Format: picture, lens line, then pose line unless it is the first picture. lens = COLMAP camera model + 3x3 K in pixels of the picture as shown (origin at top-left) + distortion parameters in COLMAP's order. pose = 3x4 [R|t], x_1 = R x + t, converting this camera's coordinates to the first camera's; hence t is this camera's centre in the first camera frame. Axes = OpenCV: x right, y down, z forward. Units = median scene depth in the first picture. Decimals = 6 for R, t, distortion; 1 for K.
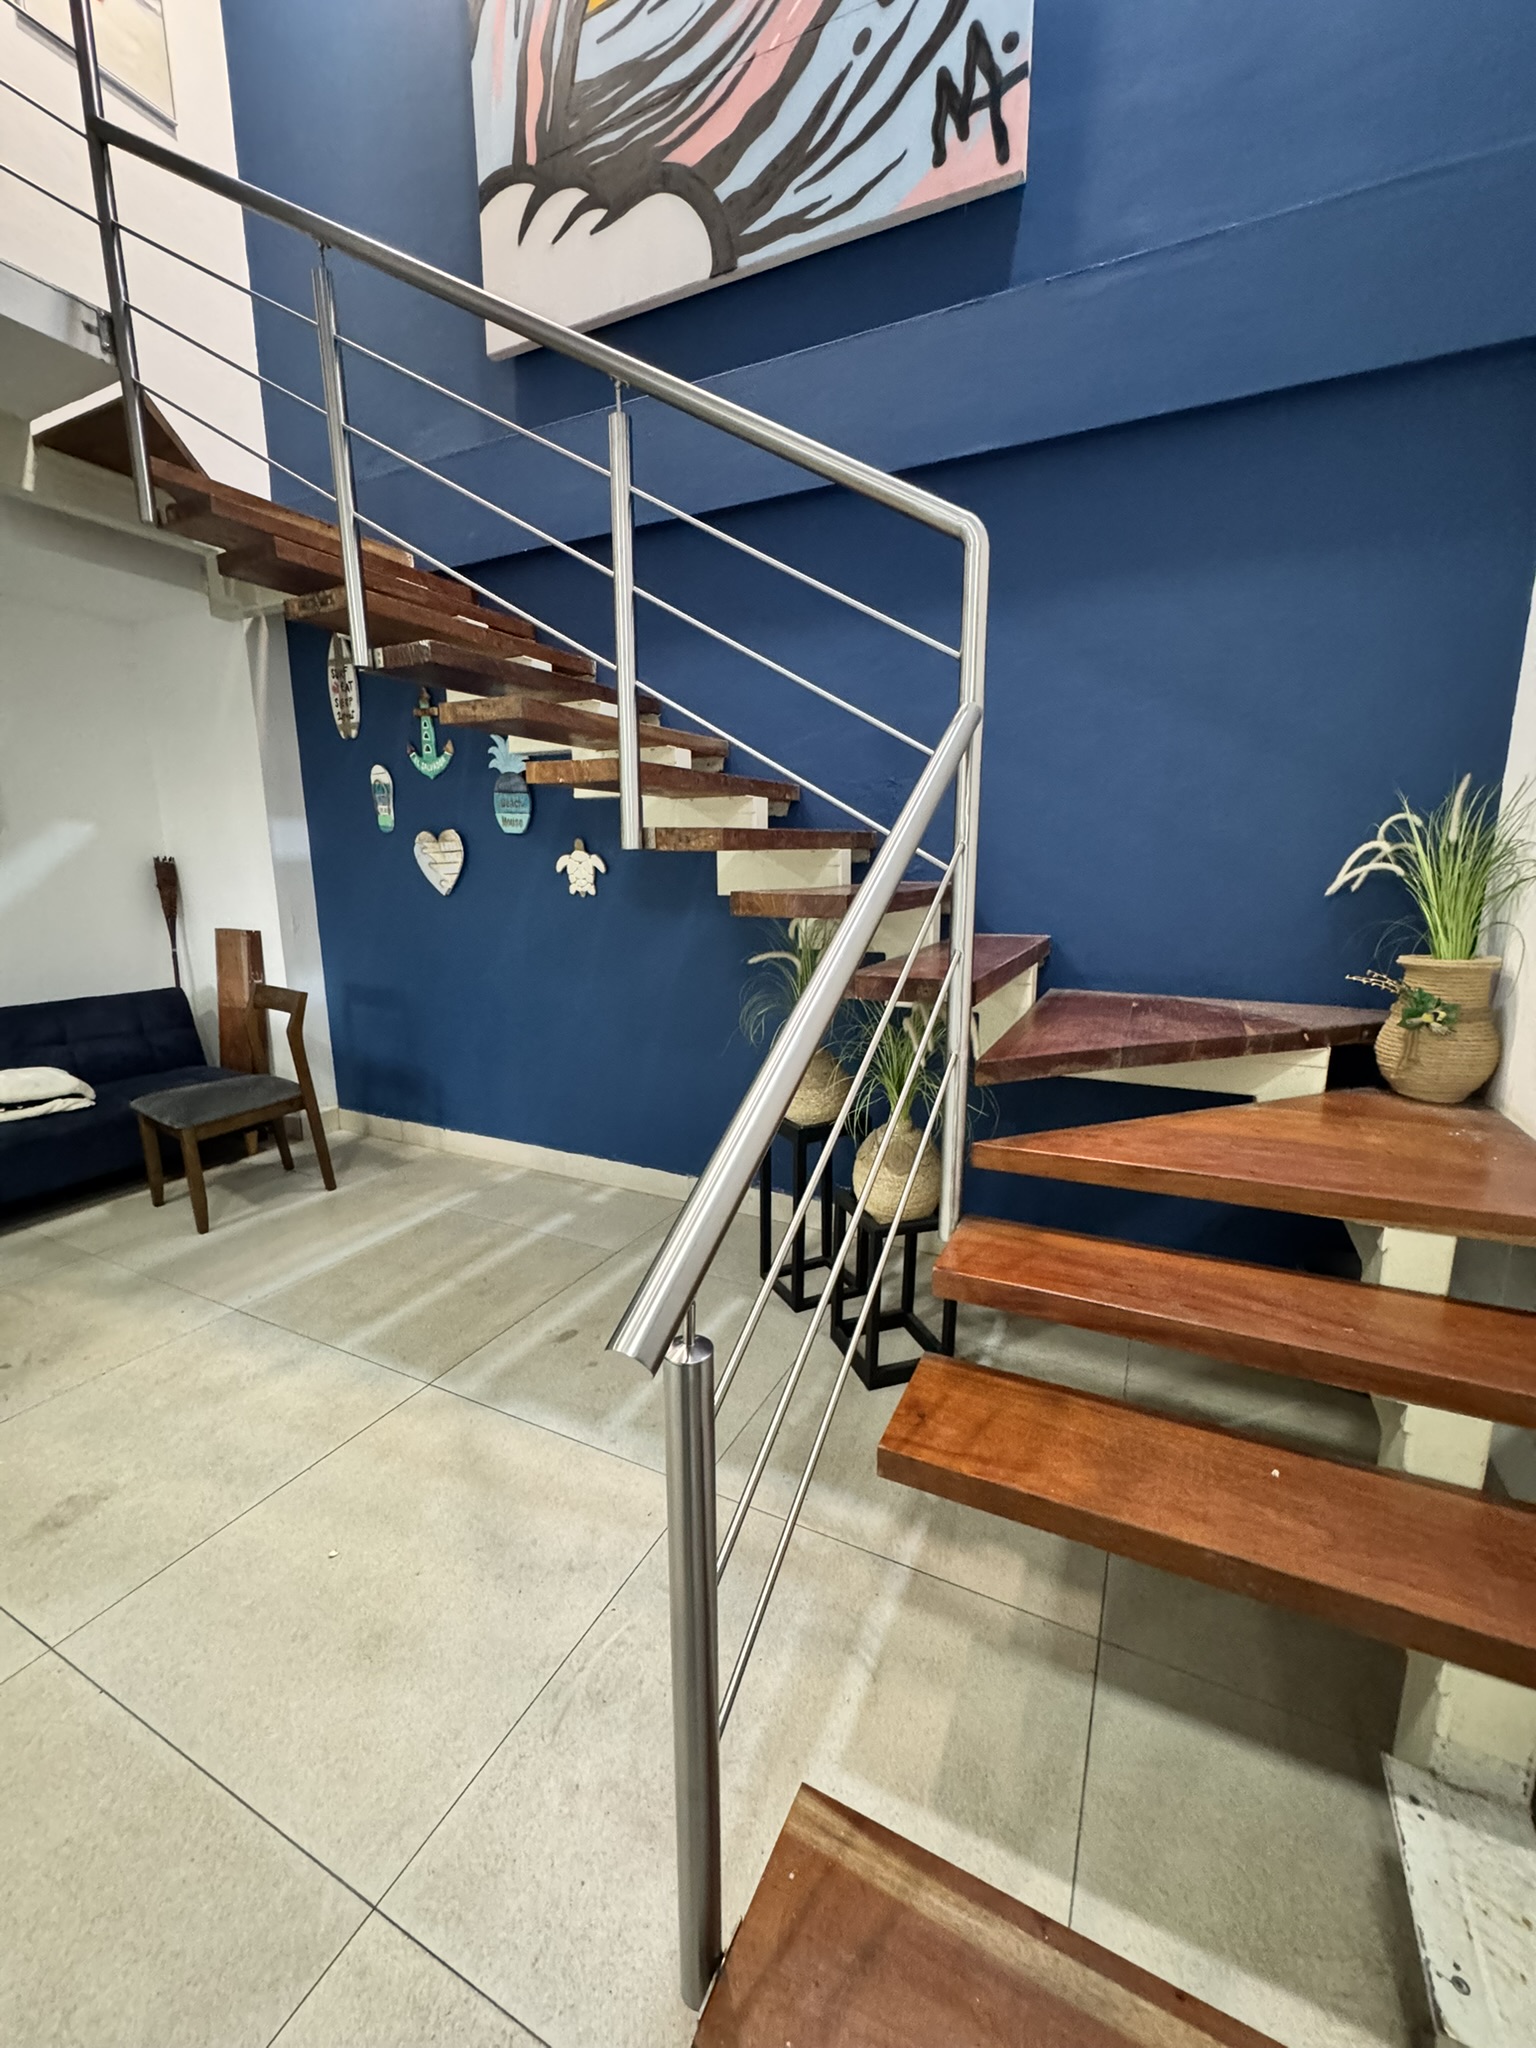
lens RADIAL K [[818.9, 0, 770.4], [0, 818.9, 1022.2], [0, 0, 1]] dist [-0.003998, 0.000992]
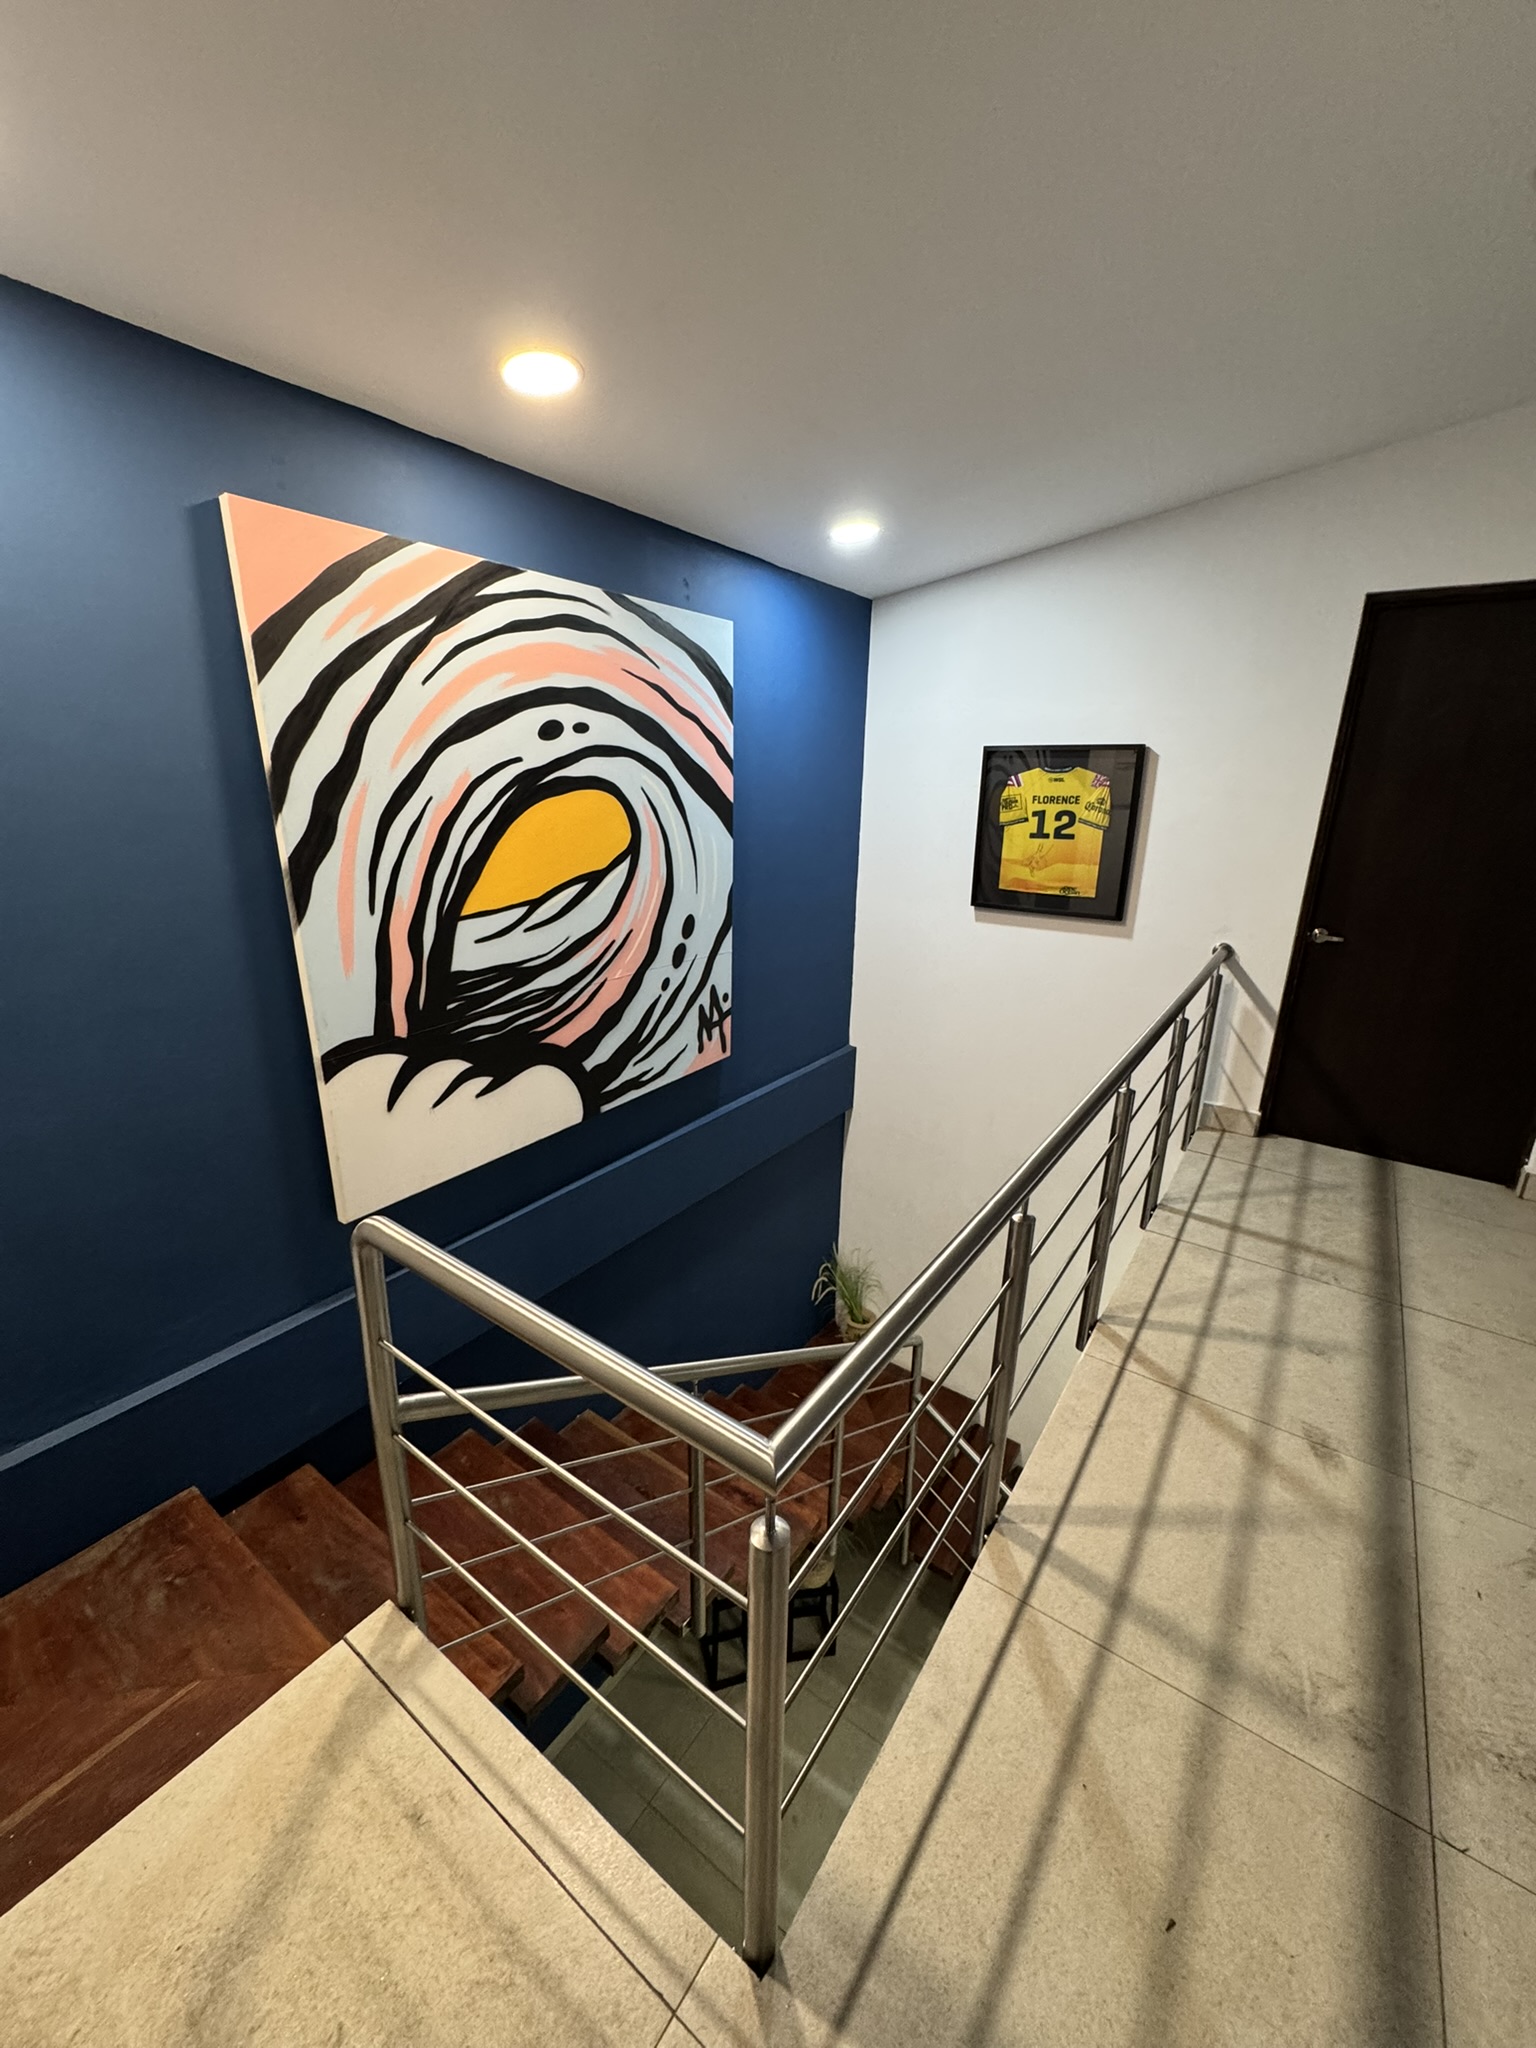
lens RADIAL K [[818.9, 0, 767.5], [0, 818.9, 1024.7], [0, 0, 1]] dist [-0.003998, 0.000992]
pose [[0.159574, -0.283441, 0.945620, -1.095449], [0.171307, 0.951312, 0.256239, -1.259001], [-0.972209, 0.121102, 0.200360, 0.449660]]
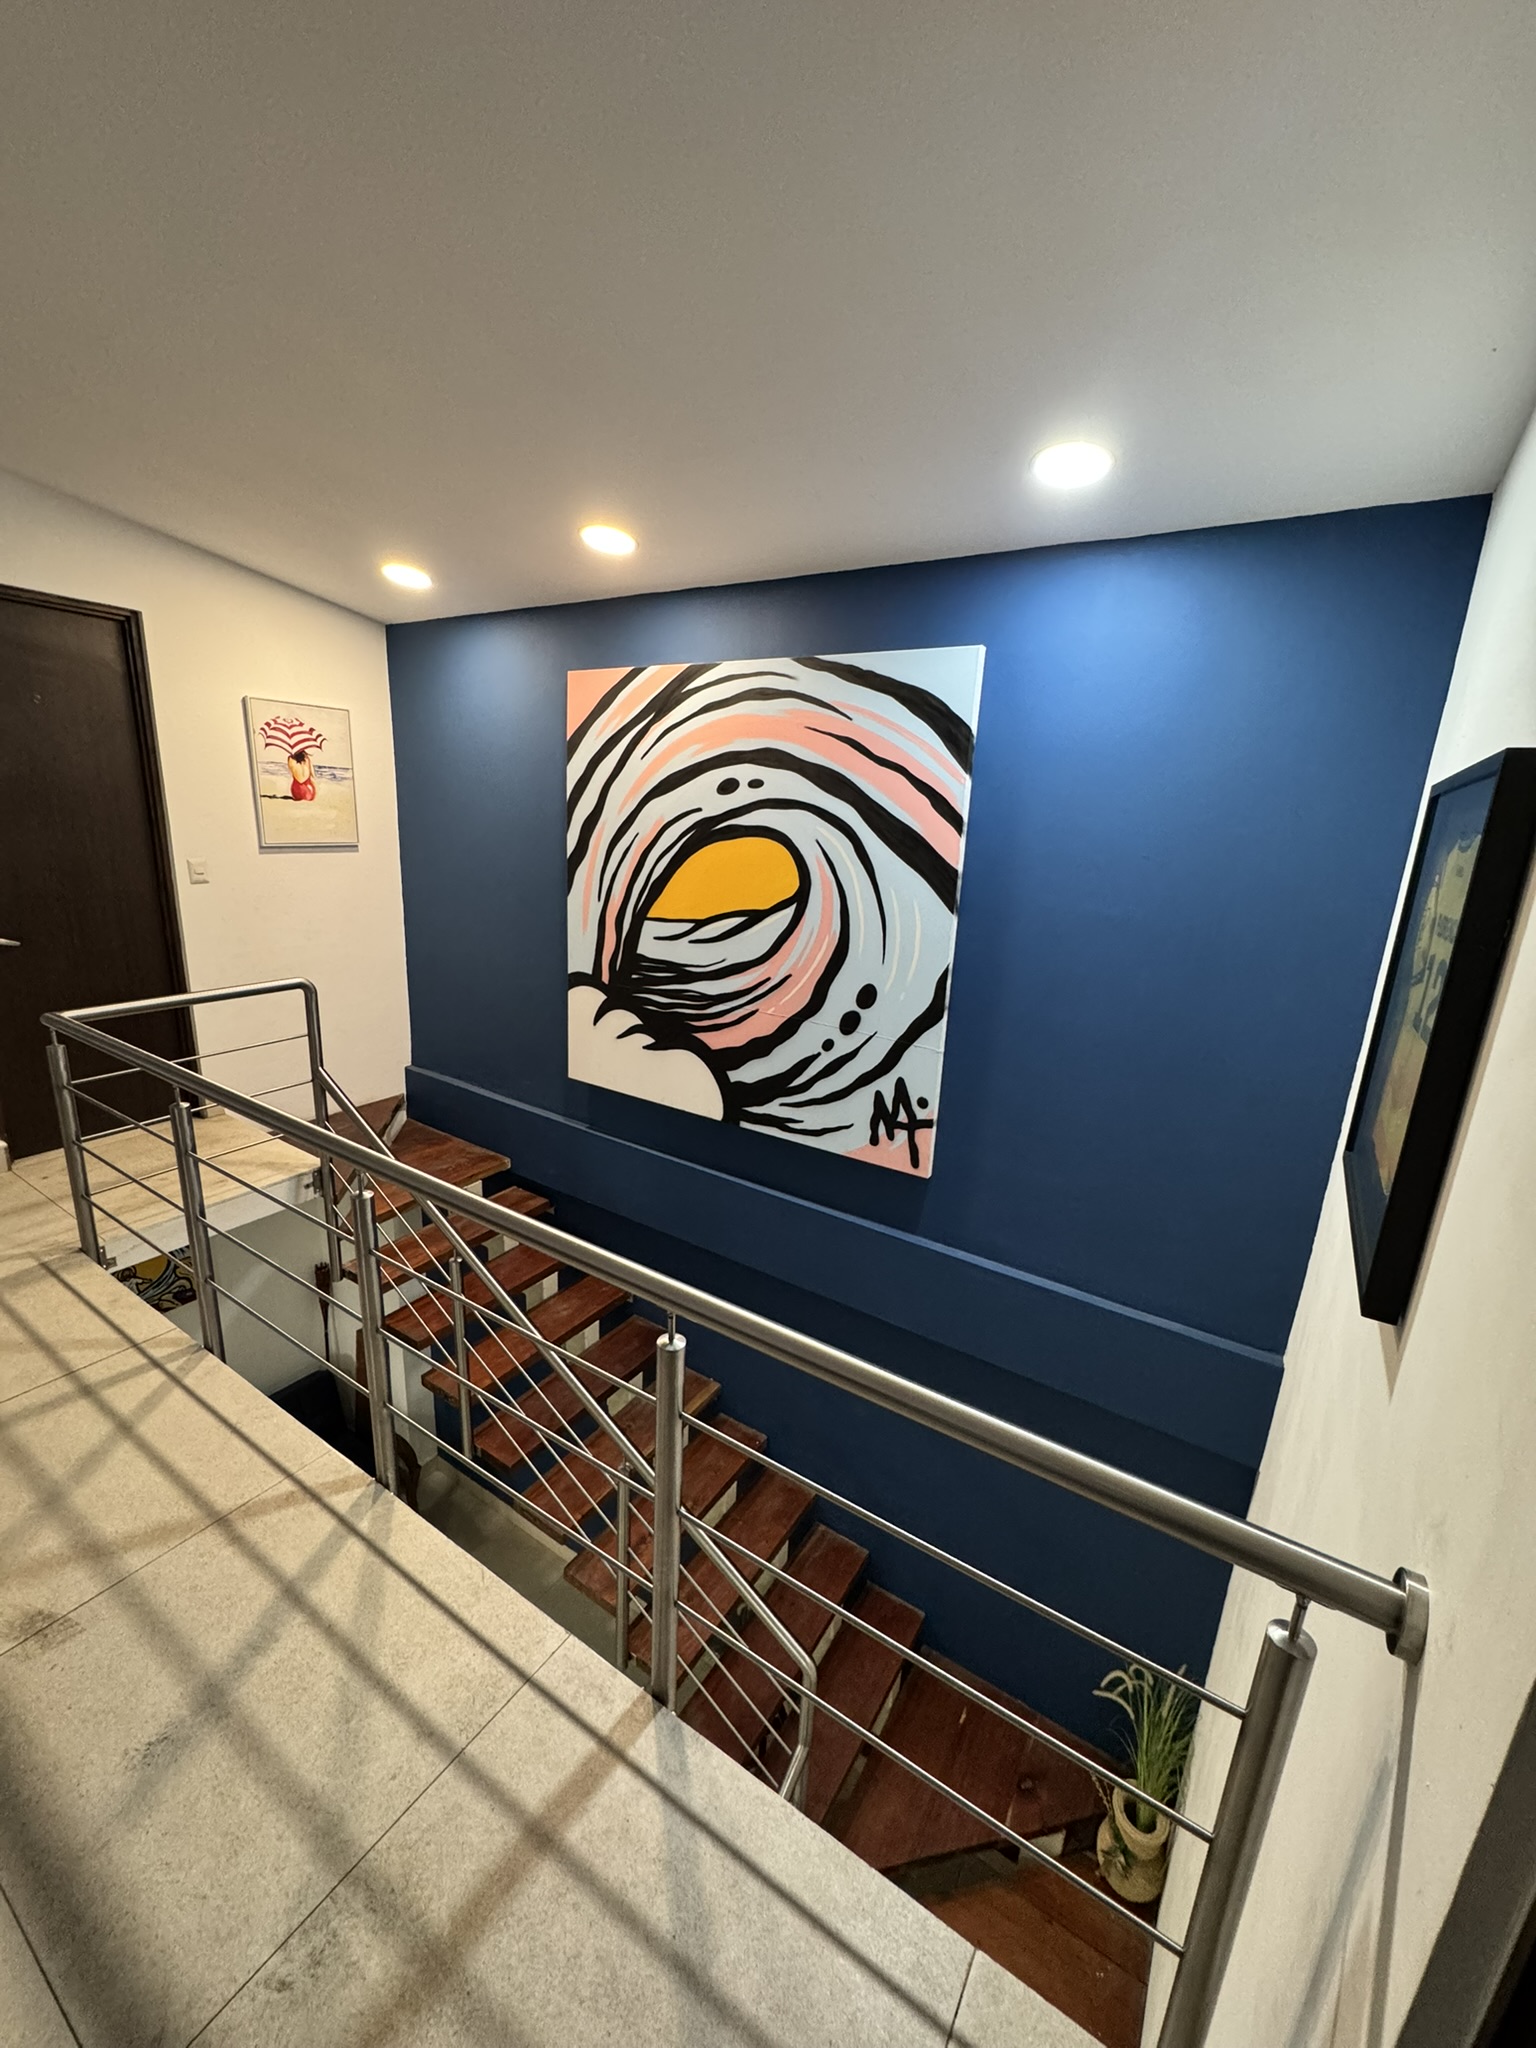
lens RADIAL K [[818.9, 0, 770.4], [0, 818.9, 1021.7], [0, 0, 1]] dist [-0.003998, 0.000992]
pose [[0.992267, 0.078724, -0.095963, 0.124050], [-0.073144, 0.995494, 0.060340, -1.121685], [0.100281, -0.052855, 0.993554, -0.353694]]
